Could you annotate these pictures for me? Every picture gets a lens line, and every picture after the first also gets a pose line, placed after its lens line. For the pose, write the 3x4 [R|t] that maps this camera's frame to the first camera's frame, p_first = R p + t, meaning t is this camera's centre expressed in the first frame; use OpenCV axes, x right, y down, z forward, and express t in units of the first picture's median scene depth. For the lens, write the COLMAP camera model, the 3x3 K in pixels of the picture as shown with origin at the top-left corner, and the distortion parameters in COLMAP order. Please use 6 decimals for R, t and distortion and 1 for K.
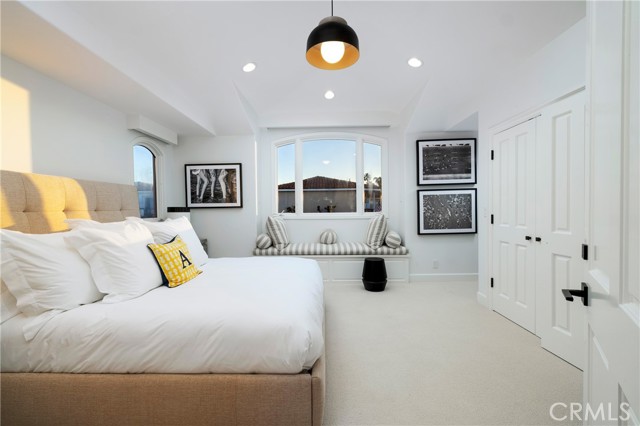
lens RADIAL K [[267.8, 0, 320.2], [0, 267.8, 212.4], [0, 0, 1]] dist [-0.004006, -0.000226]
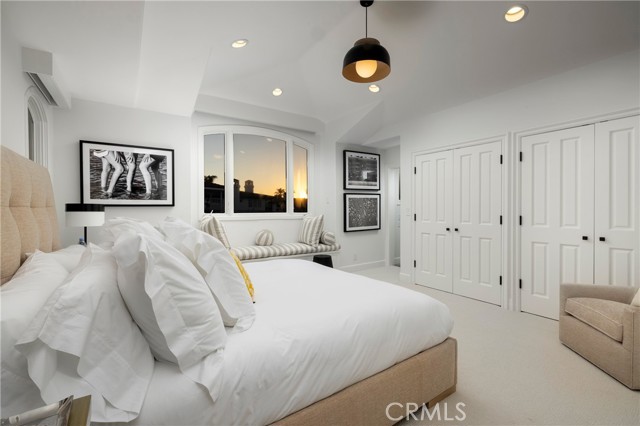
lens RADIAL K [[267.8, 0, 341.7], [0, 267.8, 210.0], [0, 0, 1]] dist [-0.004006, -0.000226]
pose [[0.816171, 0.006985, 0.577768, -0.352466], [0.001463, 0.999899, -0.014155, 0.005250], [-0.577808, 0.012398, 0.816078, 0.078727]]
